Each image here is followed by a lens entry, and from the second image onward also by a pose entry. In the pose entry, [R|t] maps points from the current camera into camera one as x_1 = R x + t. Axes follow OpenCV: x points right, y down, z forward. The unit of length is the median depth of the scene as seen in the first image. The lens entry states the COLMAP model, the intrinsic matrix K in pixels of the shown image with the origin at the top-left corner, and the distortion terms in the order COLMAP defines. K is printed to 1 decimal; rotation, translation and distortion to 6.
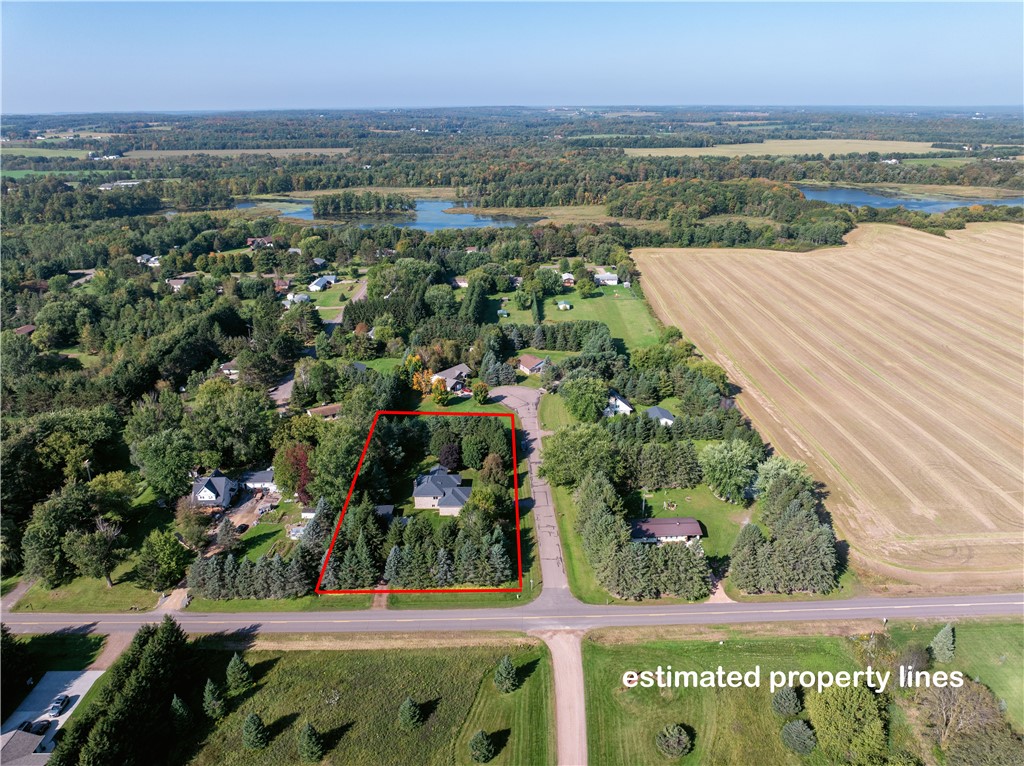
lens RADIAL K [[740.1, 0, 513.8], [0, 740.1, 347.7], [0, 0, 1]] dist [-0.040726, -0.000117]
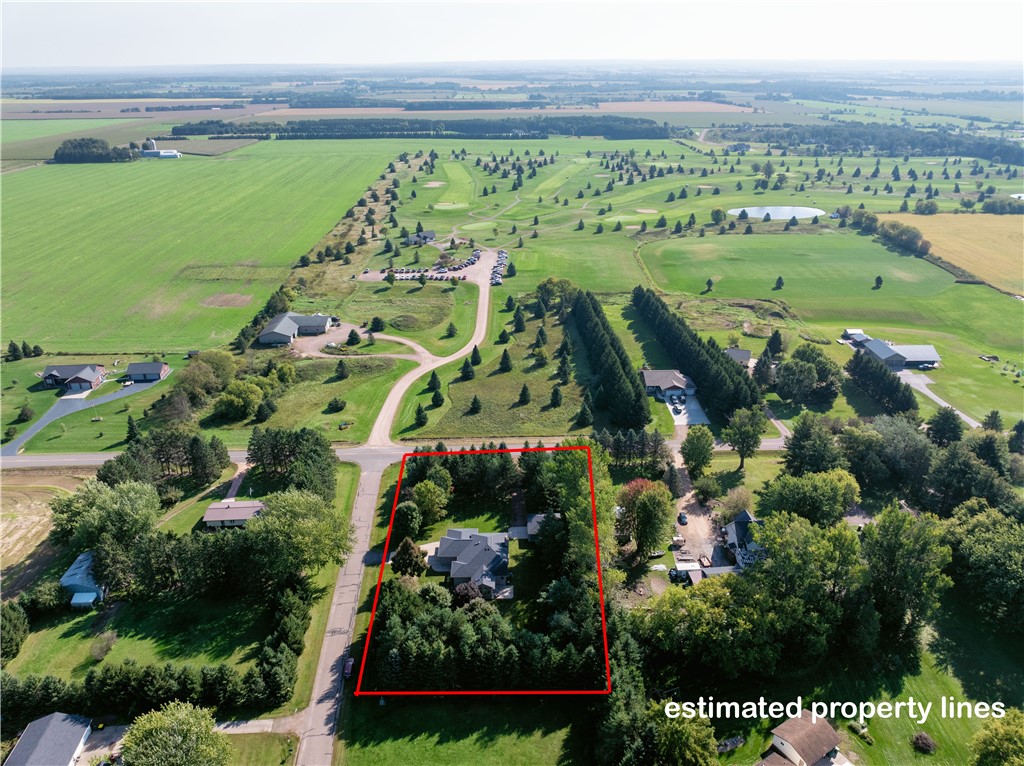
lens RADIAL K [[721.6, 0, 512.0], [0, 721.6, 383.0], [0, 0, 1]] dist [-0.037708, 0.003017]
pose [[-0.999694, 0.017020, -0.017955, -0.078796], [0.000234, 0.732225, 0.681063, -0.299625], [0.024739, 0.680851, -0.732005, 0.897961]]
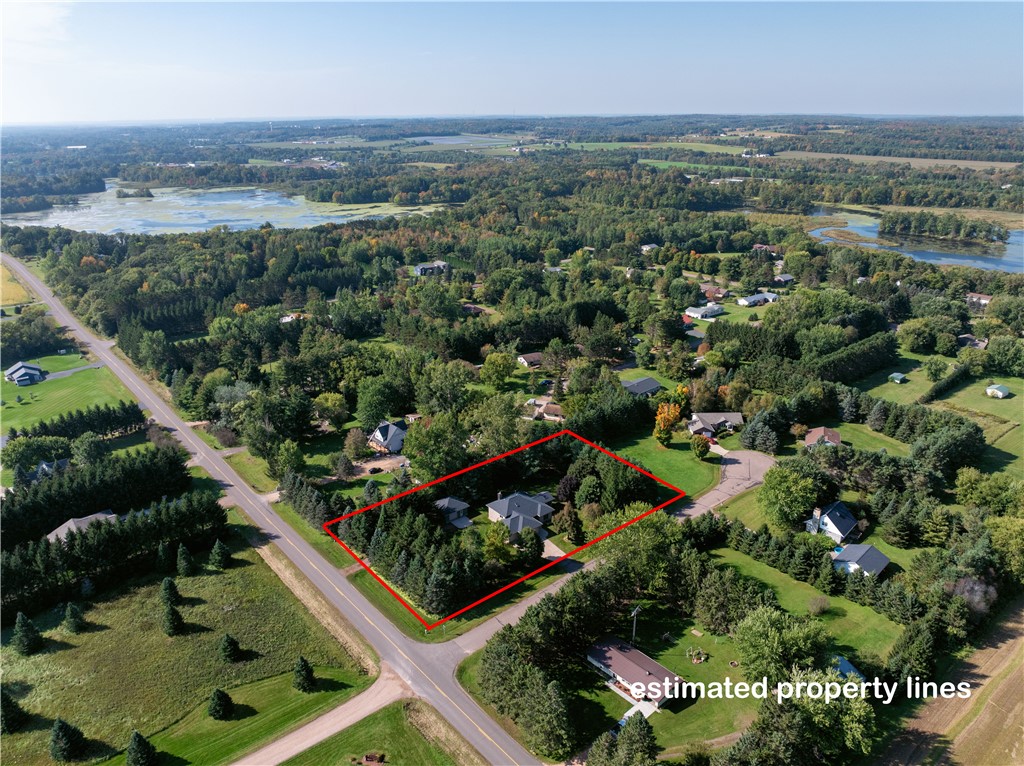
lens RADIAL K [[721.6, 0, 512.0], [0, 721.6, 383.0], [0, 0, 1]] dist [-0.037708, 0.003017]
pose [[0.626382, 0.276423, -0.728859, 0.330353], [-0.241343, 0.957843, 0.155856, -0.070580], [0.741215, 0.078280, 0.666688, 0.218763]]
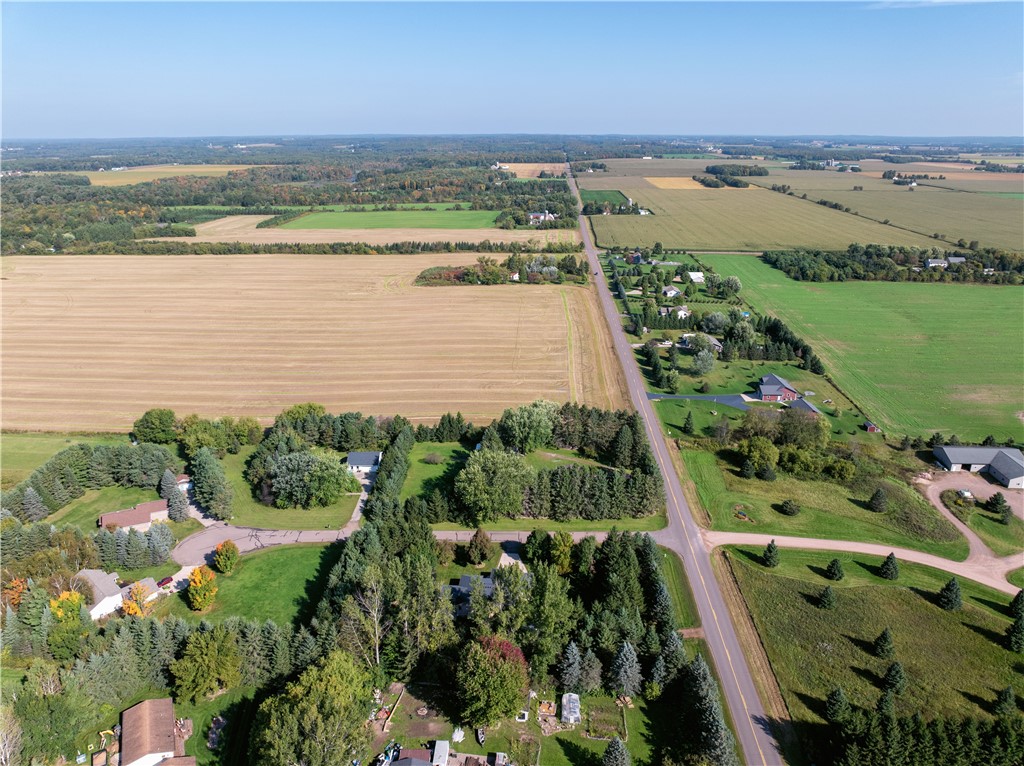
lens RADIAL K [[721.6, 0, 512.0], [0, 721.6, 383.0], [0, 0, 1]] dist [-0.037708, 0.003017]
pose [[0.073362, -0.324500, 0.943036, -0.492516], [0.321536, 0.902788, 0.285637, -0.152472], [-0.944051, 0.282266, 0.170569, 0.475627]]
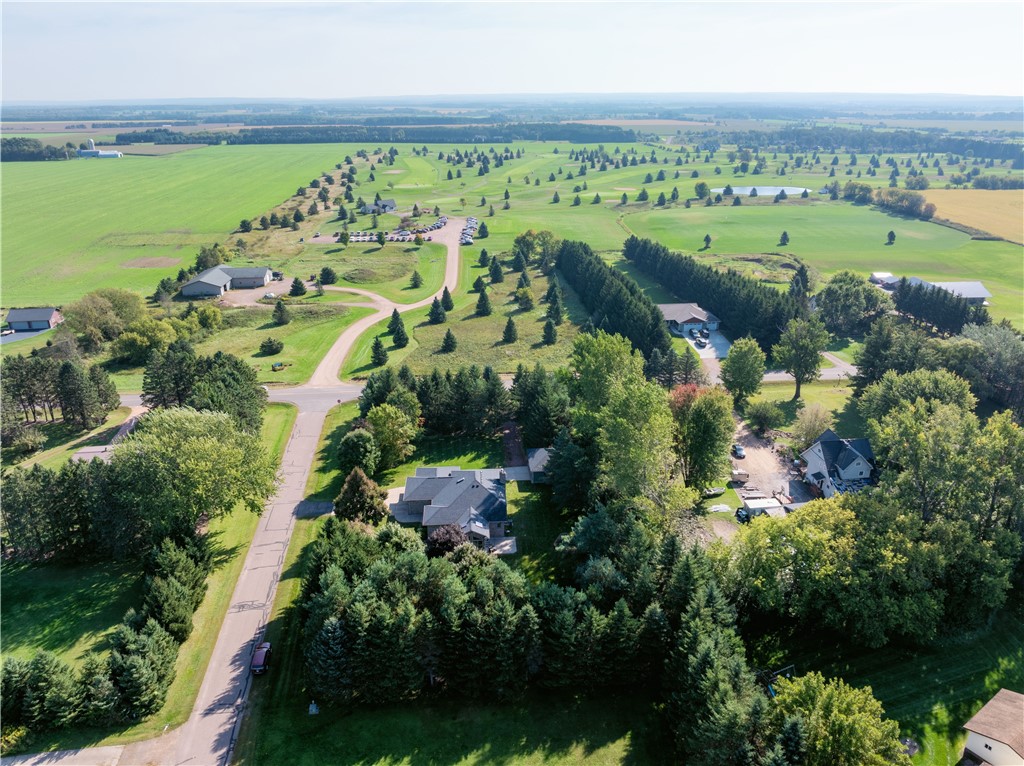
lens RADIAL K [[722.4, 0, 512.0], [0, 722.4, 383.0], [0, 0, 1]] dist [-0.057437, 0.033699]
pose [[-0.996979, 0.036145, -0.068747, -0.064671], [-0.016979, 0.762286, 0.647018, -0.140504], [0.075791, 0.646231, -0.759369, 0.842348]]
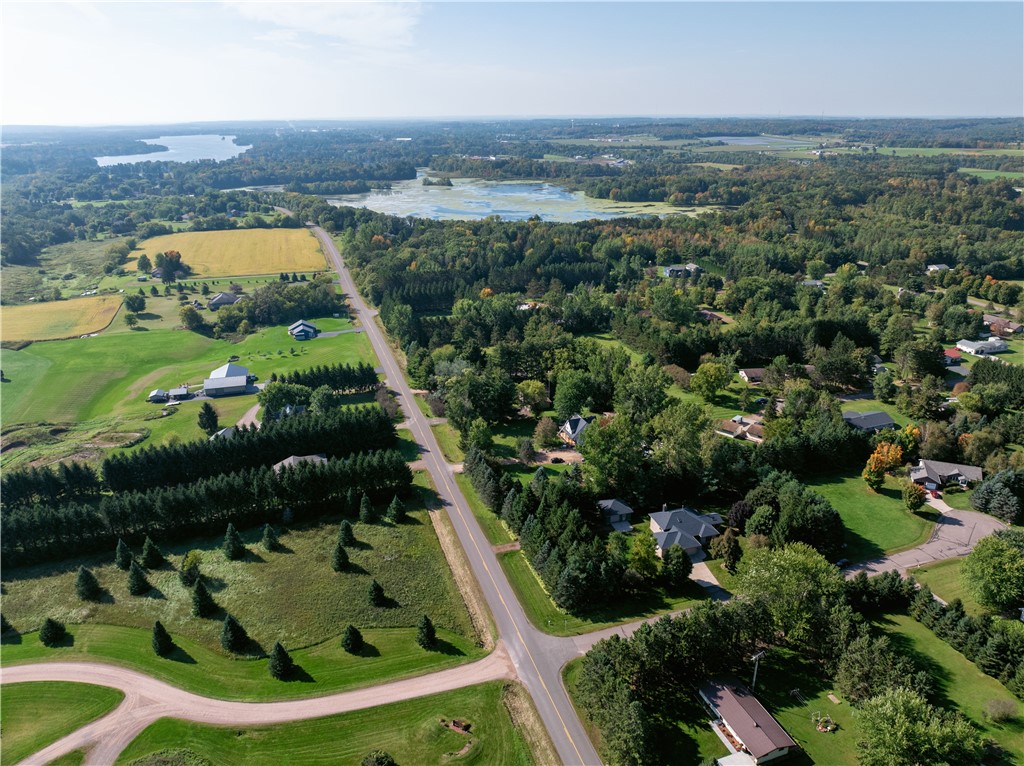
lens RADIAL K [[721.6, 0, 512.0], [0, 721.6, 383.0], [0, 0, 1]] dist [-0.037708, 0.003017]
pose [[0.280279, 0.341033, -0.897296, 0.364238], [-0.295478, 0.920027, 0.257377, -0.089715], [0.913310, 0.192994, 0.358633, 0.277111]]
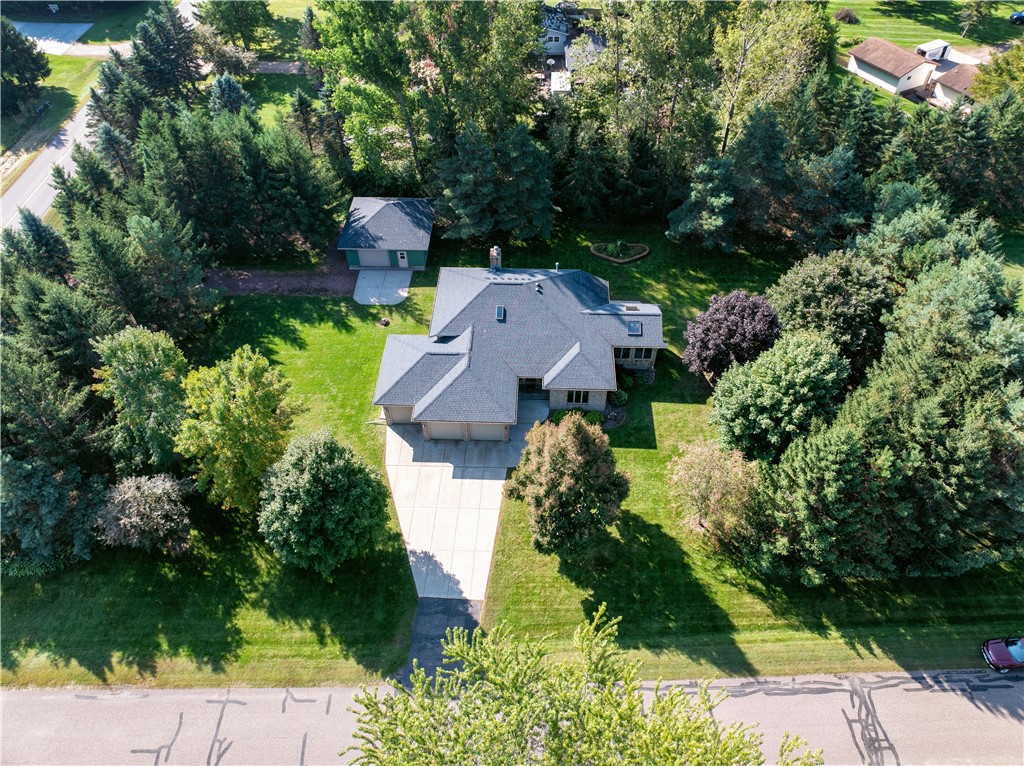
lens RADIAL K [[721.6, 0, 512.0], [0, 721.6, 383.0], [0, 0, 1]] dist [-0.037708, 0.003017]
pose [[-0.036681, 0.737417, -0.674441, 0.061518], [-0.306015, 0.634185, 0.710046, 0.005170], [0.951320, 0.232434, 0.202398, 0.586404]]
